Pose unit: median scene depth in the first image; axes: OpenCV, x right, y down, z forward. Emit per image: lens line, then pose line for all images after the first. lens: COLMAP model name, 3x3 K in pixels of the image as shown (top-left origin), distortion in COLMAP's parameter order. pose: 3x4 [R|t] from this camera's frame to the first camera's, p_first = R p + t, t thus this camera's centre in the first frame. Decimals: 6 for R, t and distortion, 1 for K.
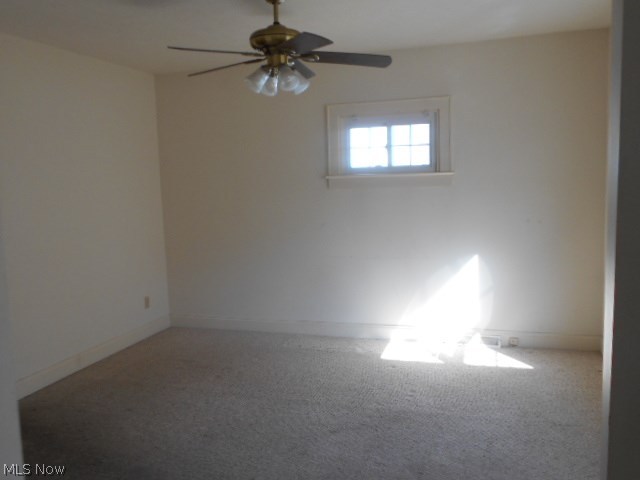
lens RADIAL K [[554.4, 0, 320.0], [0, 554.4, 240.0], [0, 0, 1]] dist [-0.006657, 0.002161]
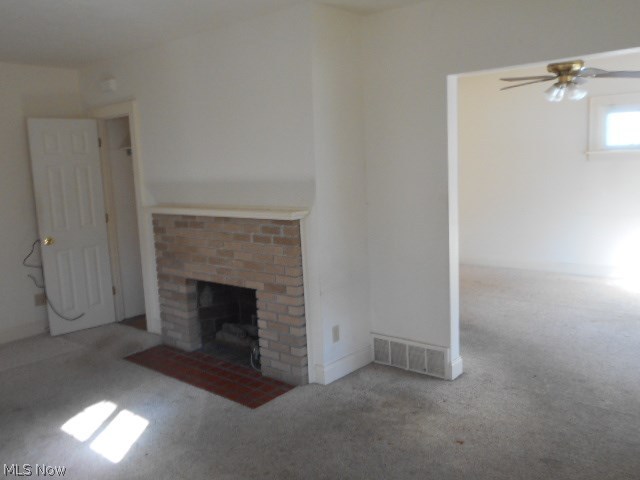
lens RADIAL K [[554.4, 0, 320.0], [0, 554.4, 240.0], [0, 0, 1]] dist [-0.006657, 0.002161]
pose [[0.924696, 0.038359, -0.378769, -0.101385], [-0.022164, 0.998648, 0.047028, 0.068902], [0.380061, -0.035092, 0.924296, -0.685667]]
